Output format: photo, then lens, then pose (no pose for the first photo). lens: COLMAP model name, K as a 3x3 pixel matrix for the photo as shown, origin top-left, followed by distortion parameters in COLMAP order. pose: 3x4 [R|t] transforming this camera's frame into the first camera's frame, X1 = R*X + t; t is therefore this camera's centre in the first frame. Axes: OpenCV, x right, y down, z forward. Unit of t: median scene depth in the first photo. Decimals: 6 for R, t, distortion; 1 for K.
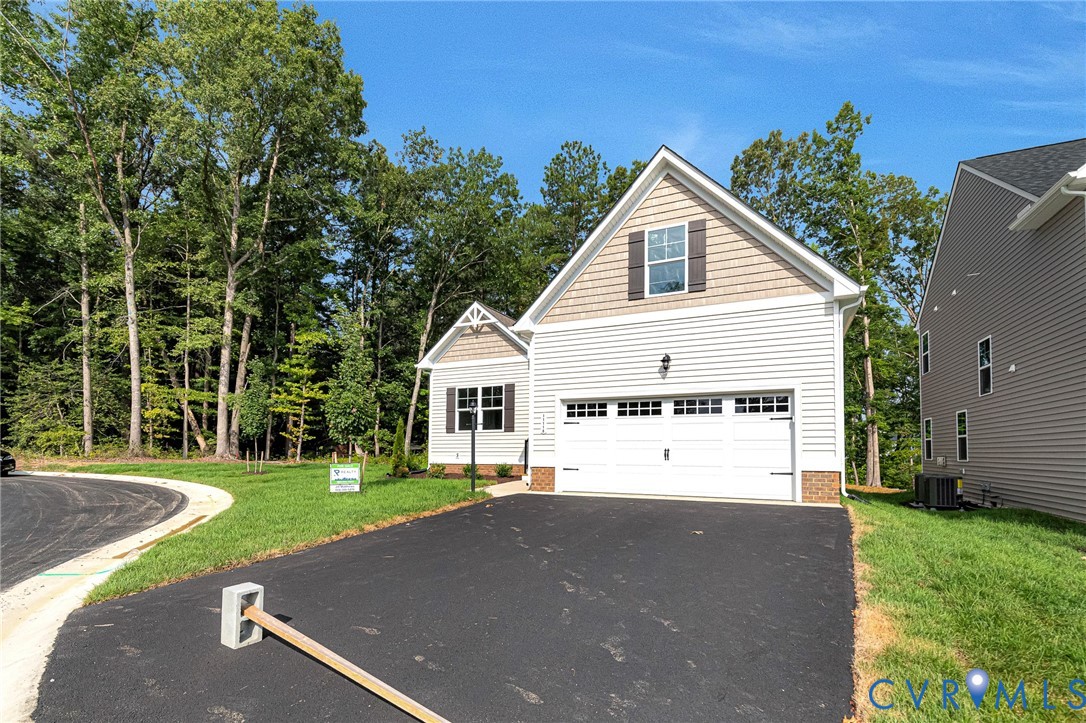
lens RADIAL K [[500.1, 0, 539.4], [0, 500.1, 435.1], [0, 0, 1]] dist [0.000042, -0.000207]
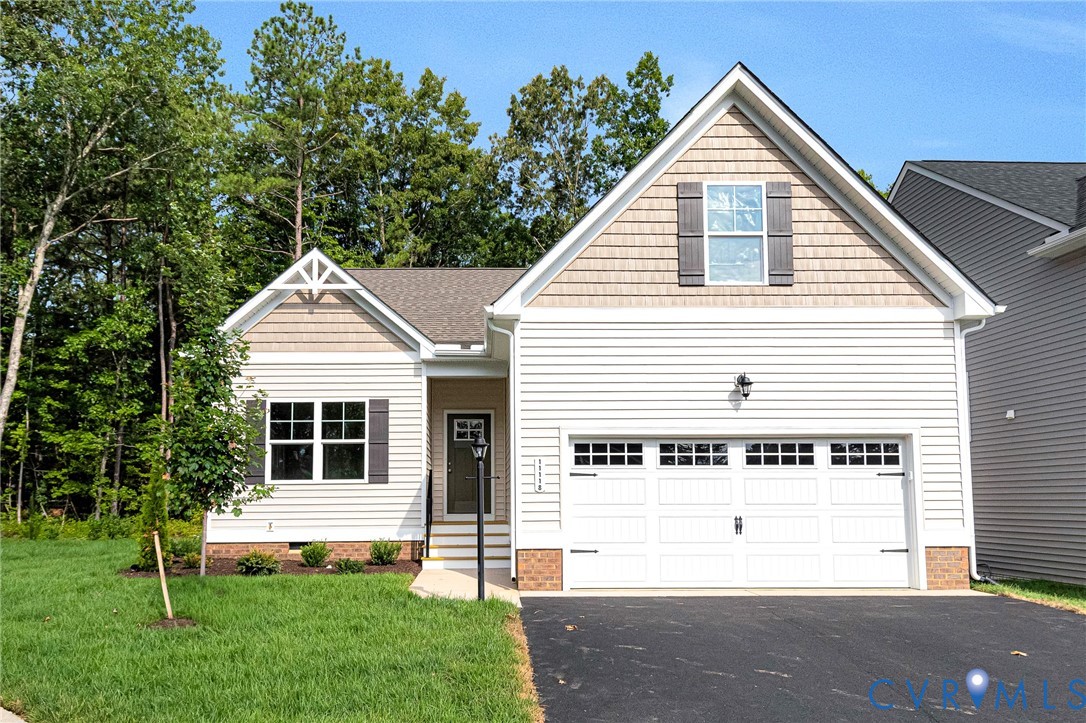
lens RADIAL K [[775.4, 0, 495.0], [0, 775.4, 449.2], [0, 0, 1]] dist [-0.001505, -0.002634]
pose [[0.902303, 0.023194, 0.430478, -0.445650], [-0.008543, 0.999318, -0.035936, -0.020803], [-0.431018, 0.028748, 0.901885, 0.203045]]
